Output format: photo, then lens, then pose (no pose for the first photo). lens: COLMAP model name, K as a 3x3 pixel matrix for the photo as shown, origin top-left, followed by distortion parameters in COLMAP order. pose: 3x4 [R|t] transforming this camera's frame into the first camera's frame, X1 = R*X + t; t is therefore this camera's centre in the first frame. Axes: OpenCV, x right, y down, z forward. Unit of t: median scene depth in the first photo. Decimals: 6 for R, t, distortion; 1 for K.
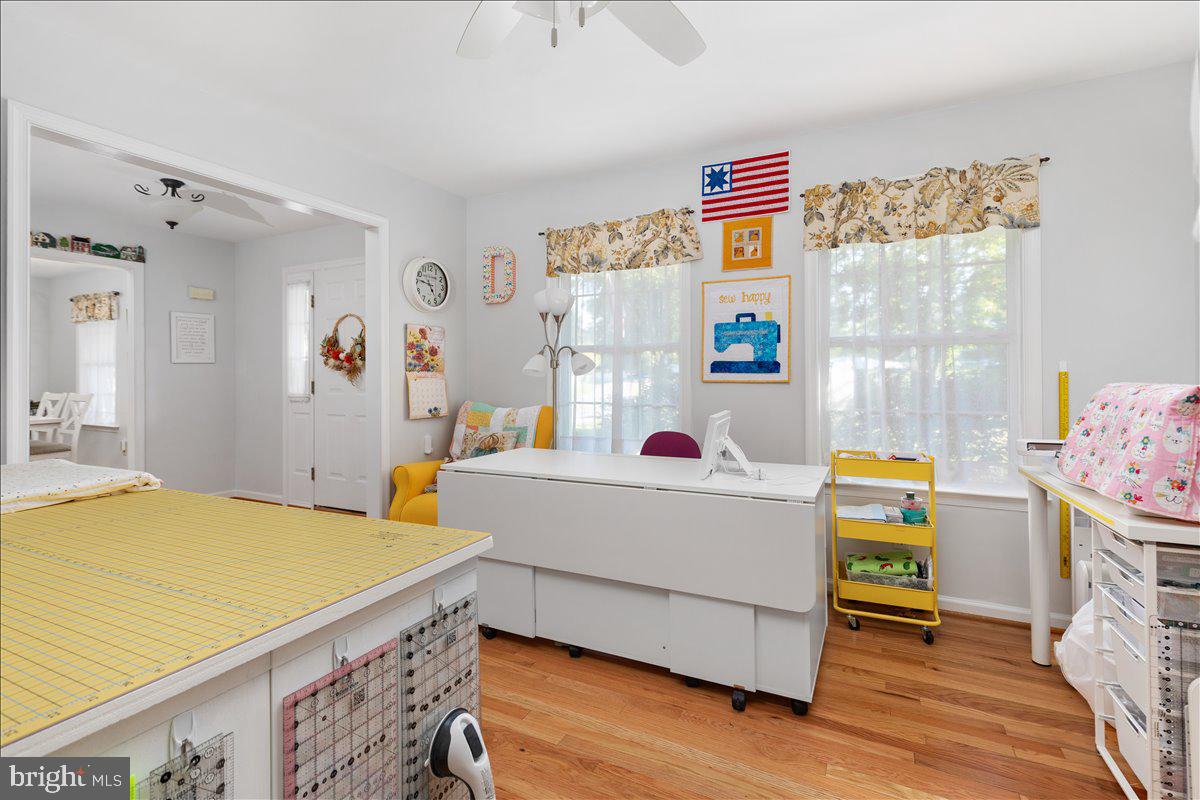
lens RADIAL K [[560.1, 0, 598.4], [0, 560.1, 372.1], [0, 0, 1]] dist [0.000481, 0.000931]
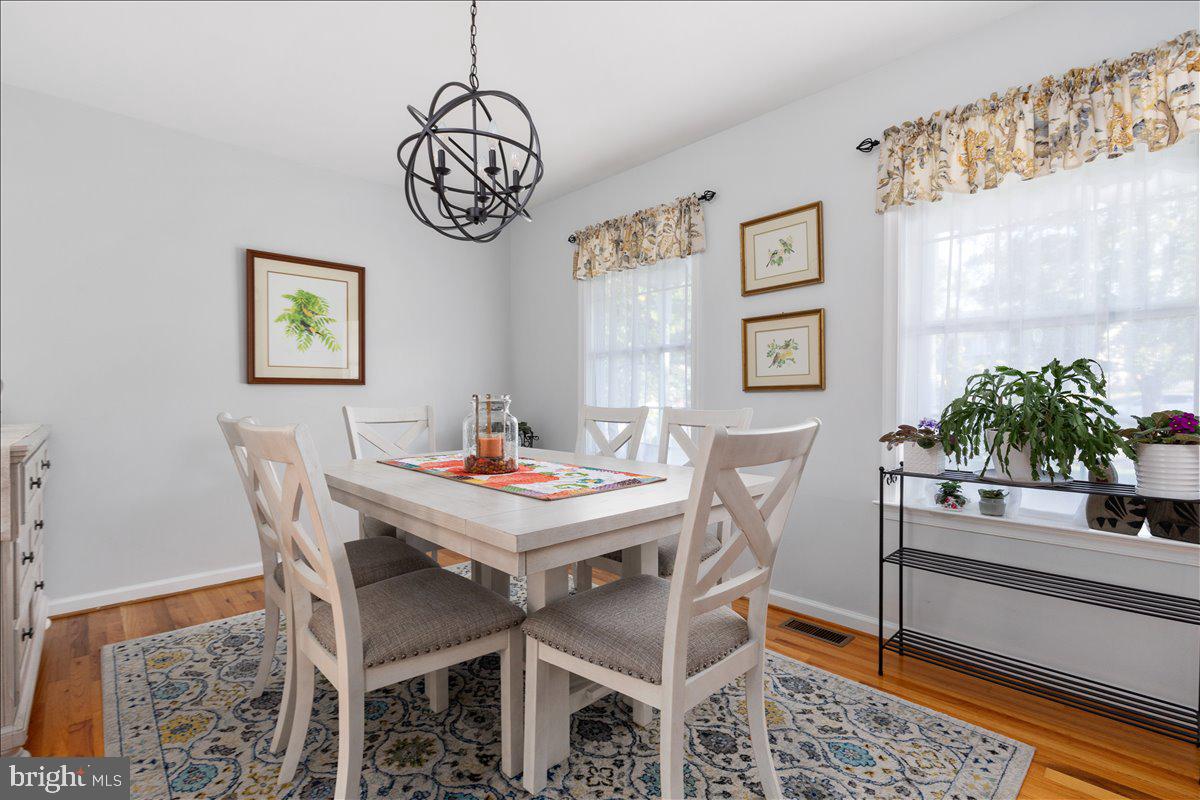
lens RADIAL K [[572.9, 0, 601.3], [0, 572.9, 395.7], [0, 0, 1]] dist [0.054283, 0.000070]
pose [[0.942856, 0.006983, -0.333127, -1.047004], [-0.002108, 0.999885, 0.014992, 0.027528], [0.333194, -0.013433, 0.942763, 0.684382]]
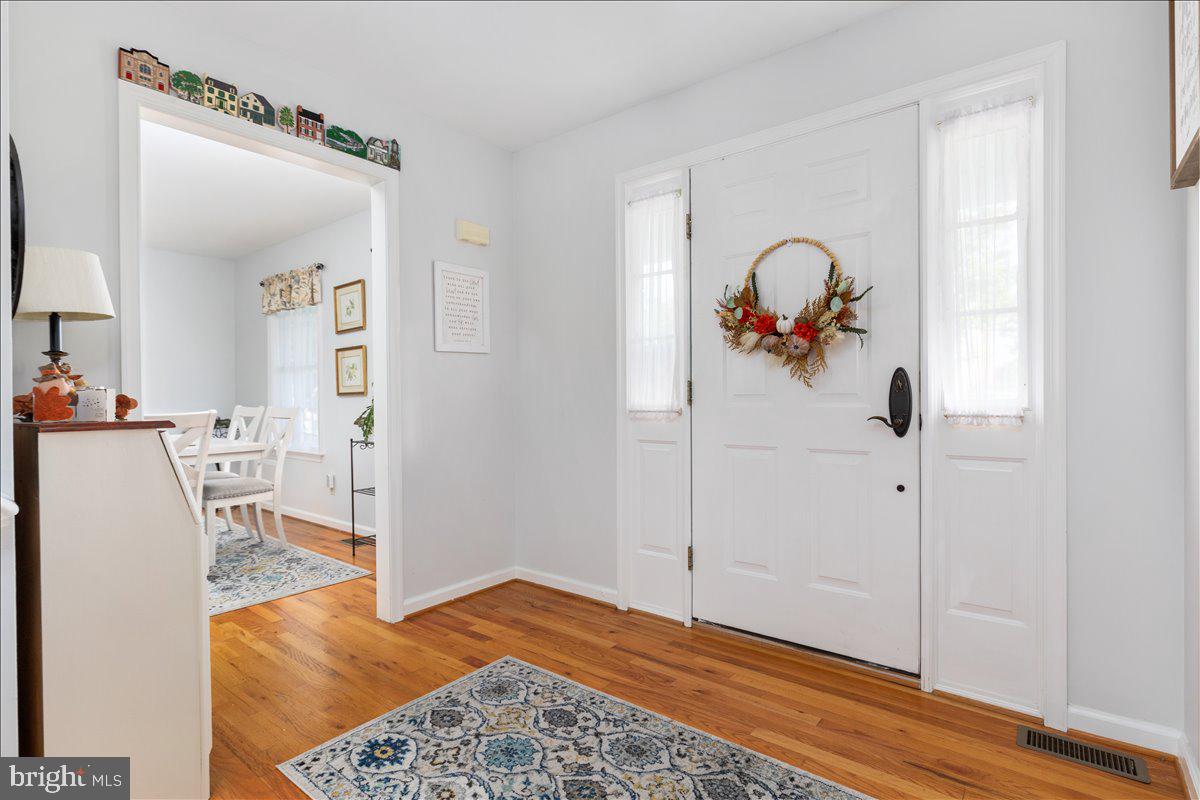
lens RADIAL K [[598.4, 0, 593.8], [0, 598.4, 401.0], [0, 0, 1]] dist [-0.001445, 0.000014]
pose [[0.977379, -0.001651, -0.211488, -0.485435], [0.005008, 0.999870, 0.015338, 0.026196], [0.211435, -0.016051, 0.977260, 0.446043]]
